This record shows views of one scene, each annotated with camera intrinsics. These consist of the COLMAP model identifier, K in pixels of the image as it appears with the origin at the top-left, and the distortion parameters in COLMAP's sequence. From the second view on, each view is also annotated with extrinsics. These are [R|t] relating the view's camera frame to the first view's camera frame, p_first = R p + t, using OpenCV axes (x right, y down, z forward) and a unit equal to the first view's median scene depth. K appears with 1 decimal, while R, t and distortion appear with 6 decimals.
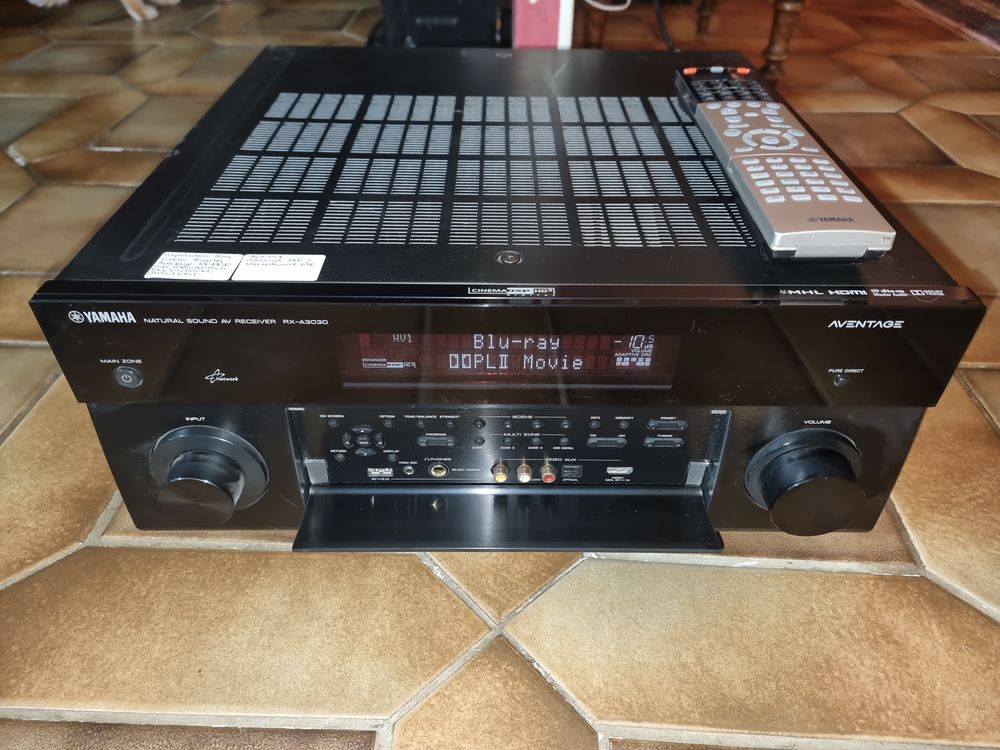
lens RADIAL K [[707.5, 0, 500.0], [0, 707.5, 375.0], [0, 0, 1]] dist [0.007350, -0.009214]
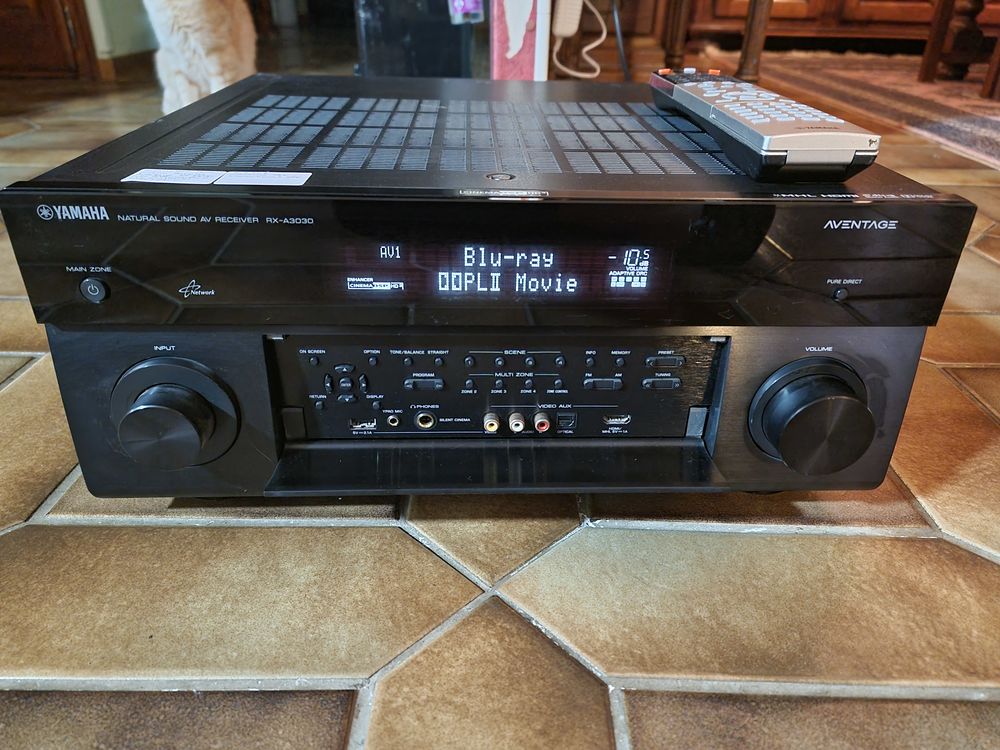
lens RADIAL K [[715.2, 0, 504.8], [0, 715.2, 375.3], [0, 0, 1]] dist [0.010710, -0.007331]
pose [[0.998979, -0.008197, 0.044422, -0.024997], [0.015515, 0.985839, -0.166978, 0.256837], [-0.042424, 0.167497, 0.984959, 0.057661]]
